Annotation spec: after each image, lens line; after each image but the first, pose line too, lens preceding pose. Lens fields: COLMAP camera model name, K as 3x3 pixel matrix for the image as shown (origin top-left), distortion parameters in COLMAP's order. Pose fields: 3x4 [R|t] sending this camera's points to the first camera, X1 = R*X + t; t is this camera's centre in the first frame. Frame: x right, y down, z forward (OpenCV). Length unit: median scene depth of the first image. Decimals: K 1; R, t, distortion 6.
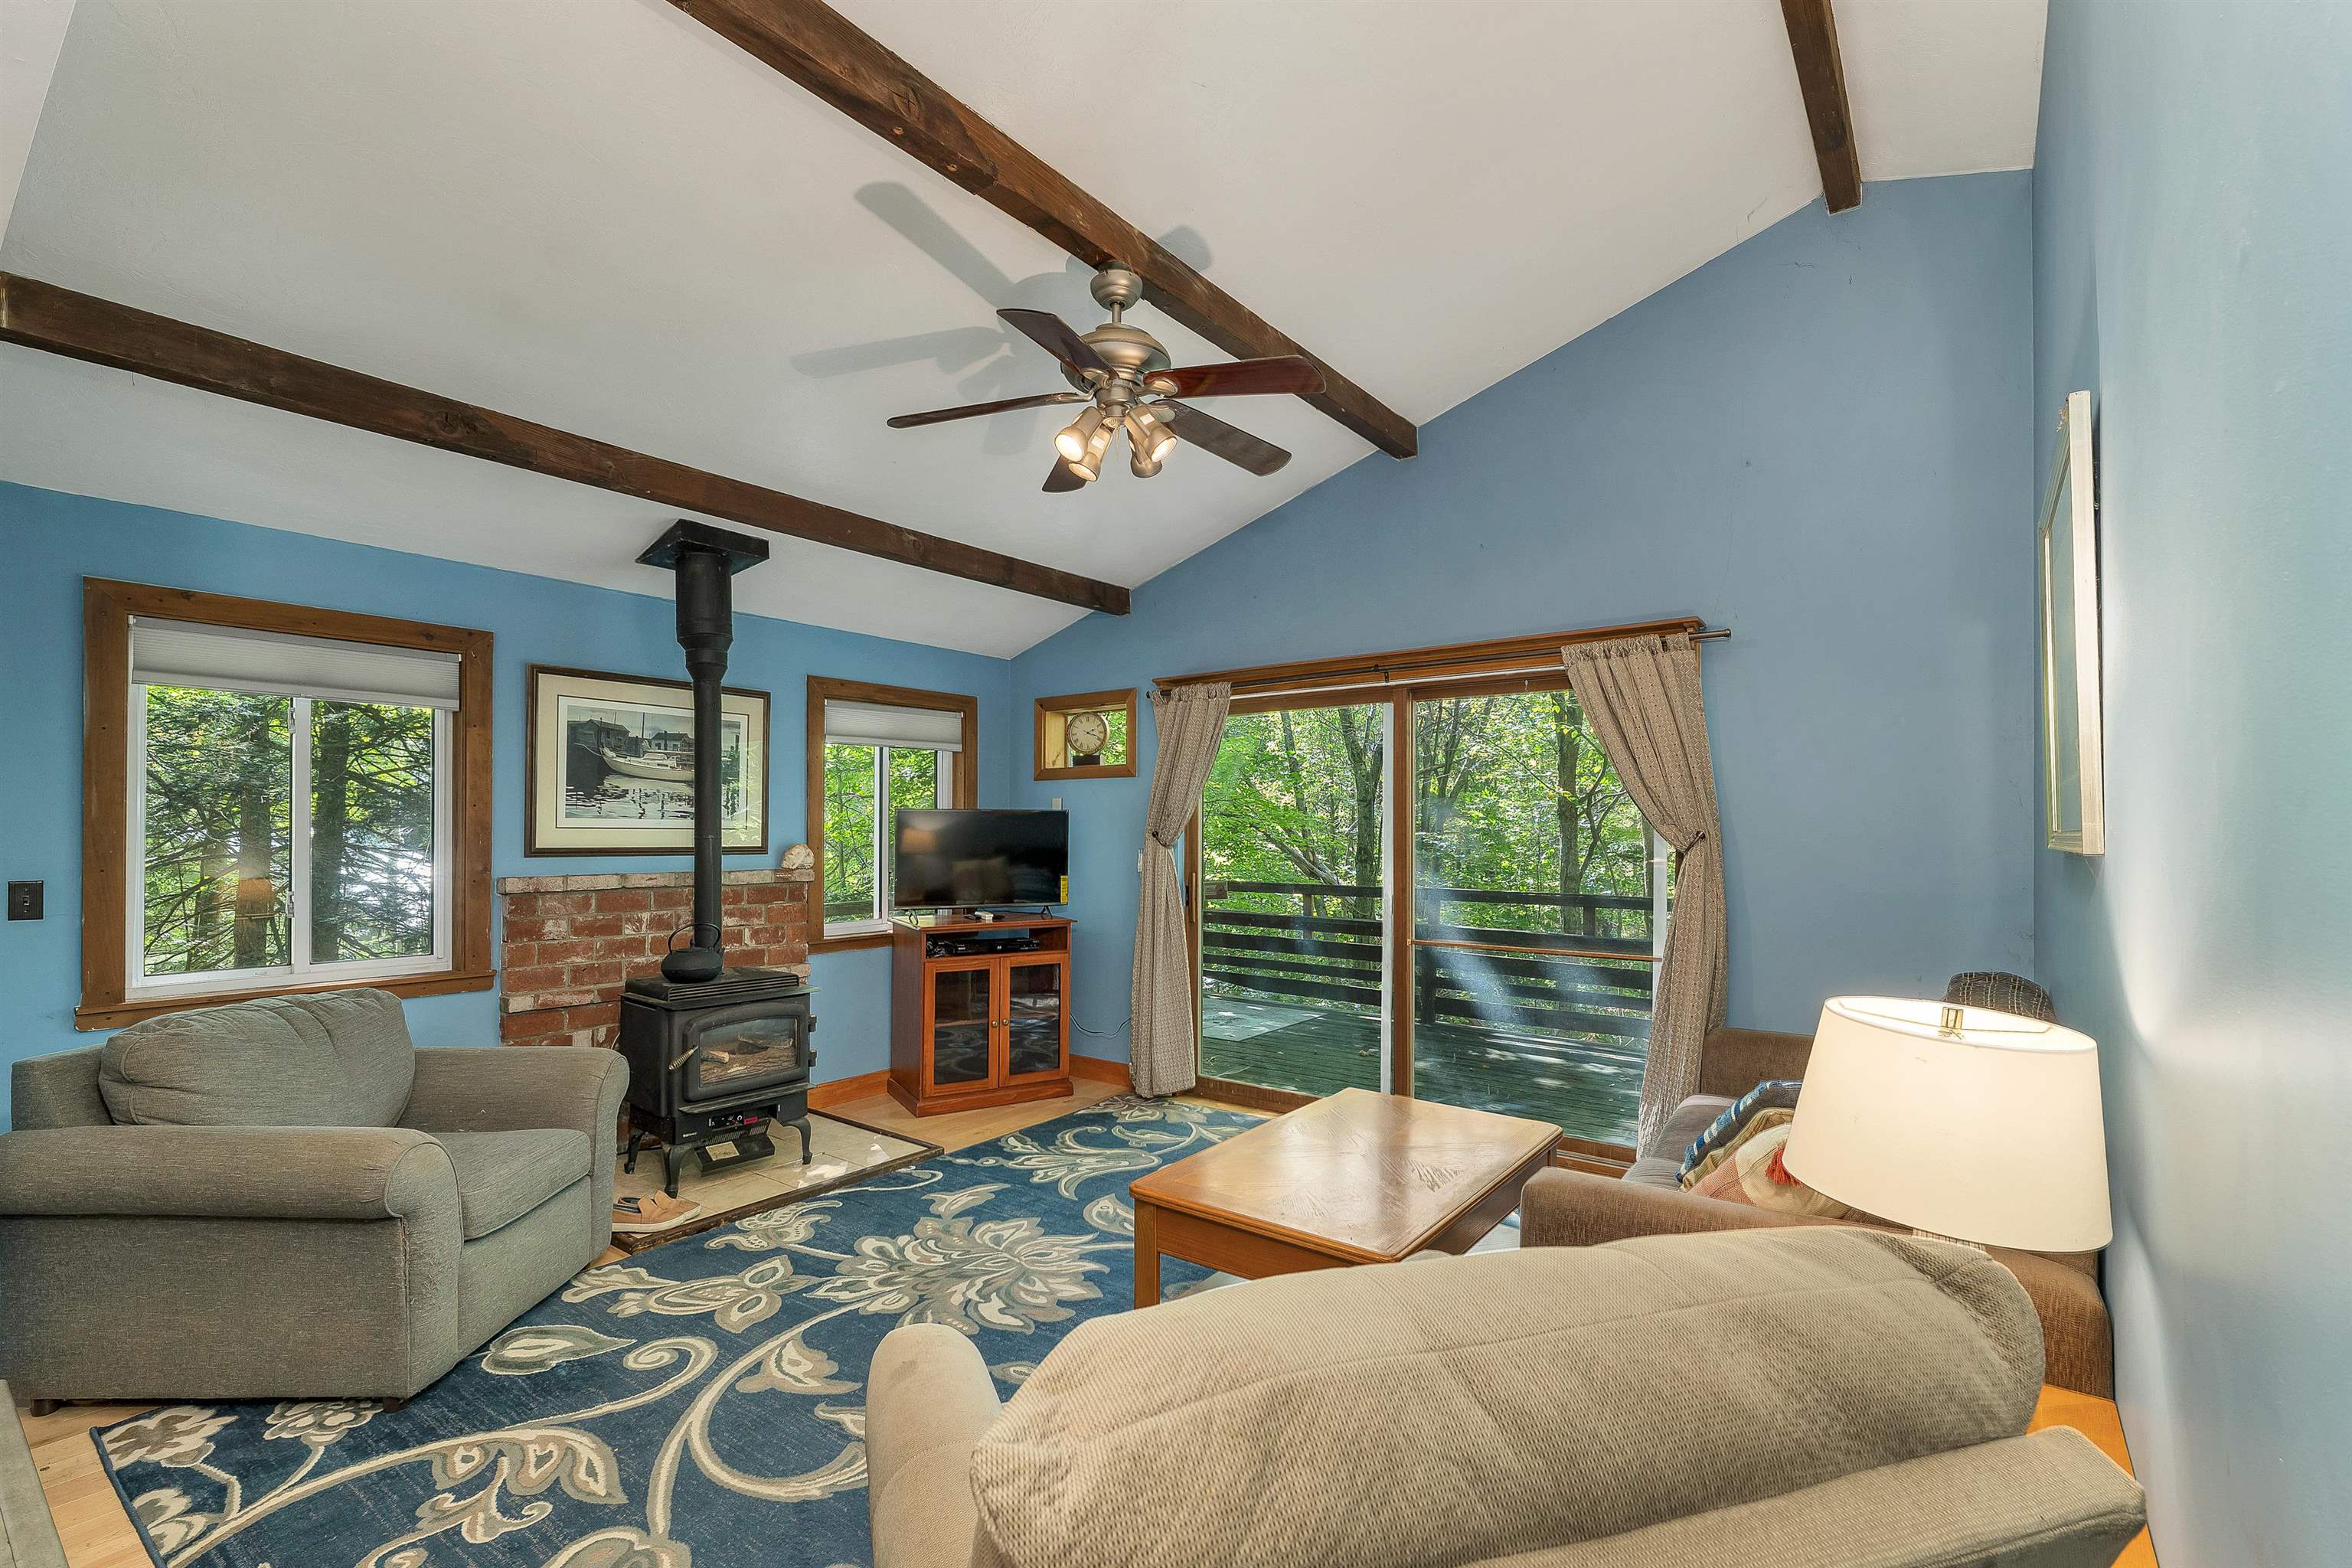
lens RADIAL K [[1039.2, 0, 1182.8], [0, 1039.2, 827.0], [0, 0, 1]] dist [-0.000269, -0.000184]
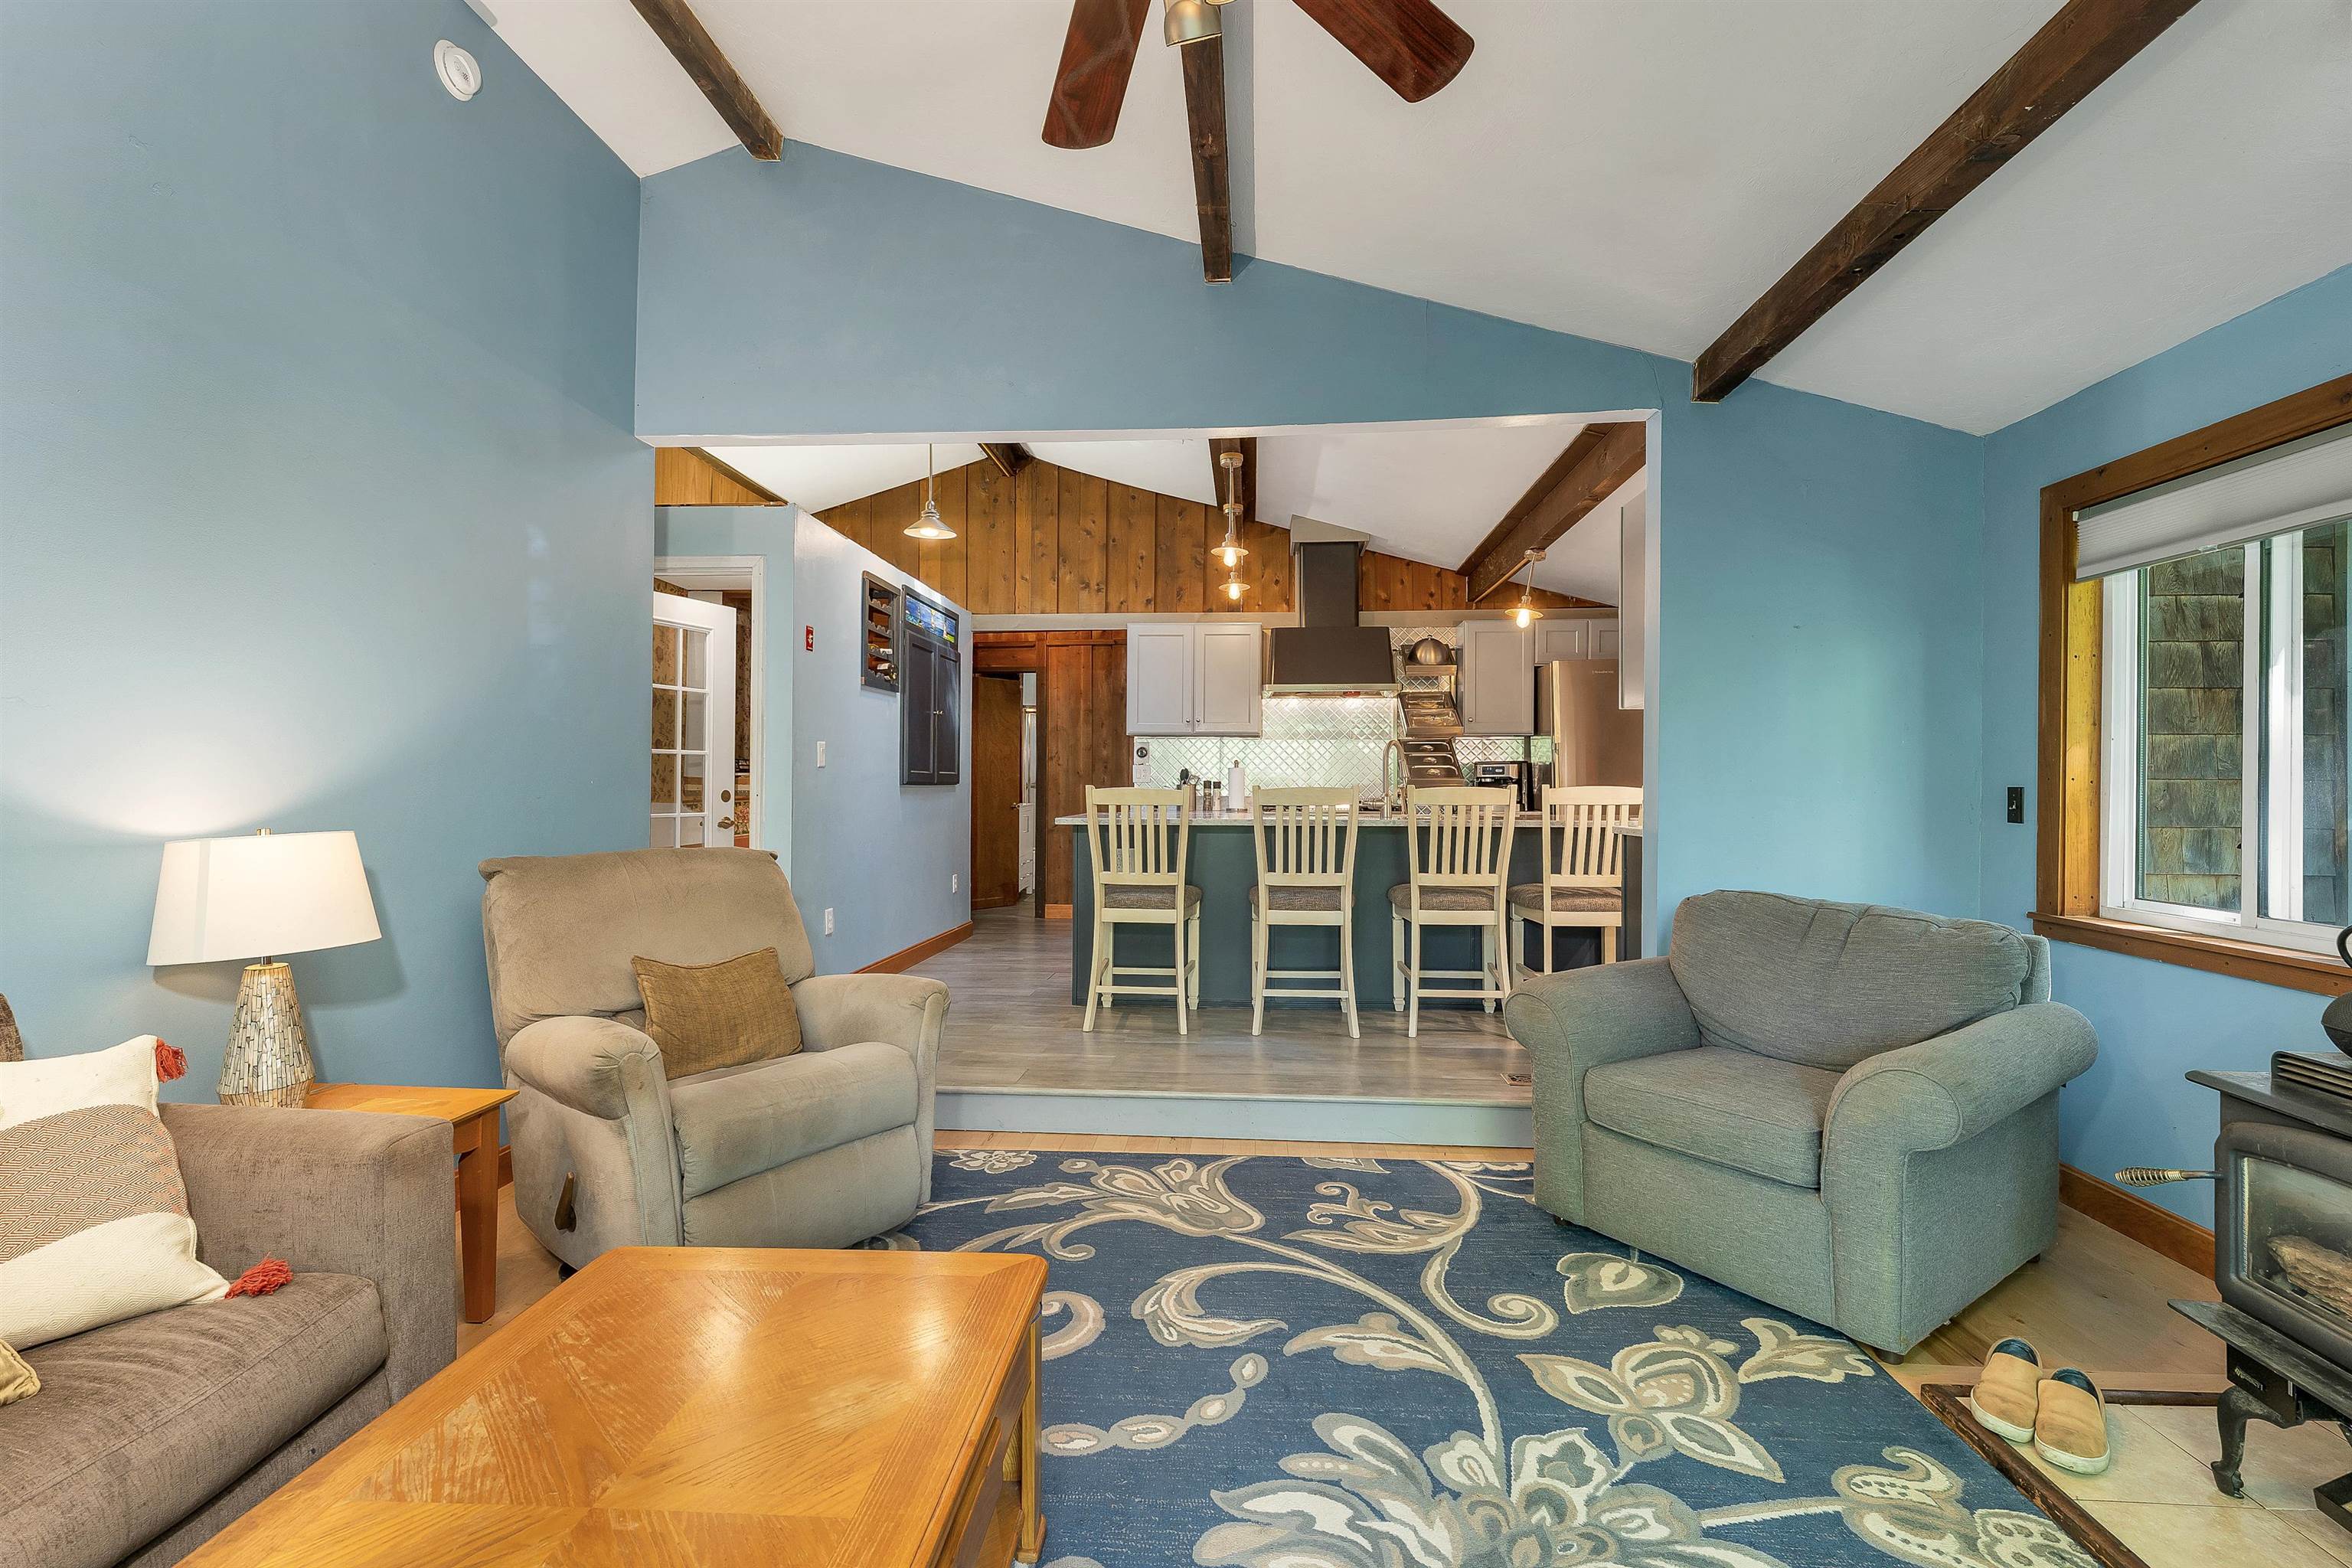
lens RADIAL K [[1014.8, 0, 1176.0], [0, 1014.8, 784.0], [0, 0, 1]] dist [-0.001012, -0.000319]
pose [[-0.842072, 0.000525, -0.539365, 0.141172], [0.000372, 1.000000, 0.000393, 0.035310], [0.539365, 0.000130, -0.842072, 1.032932]]
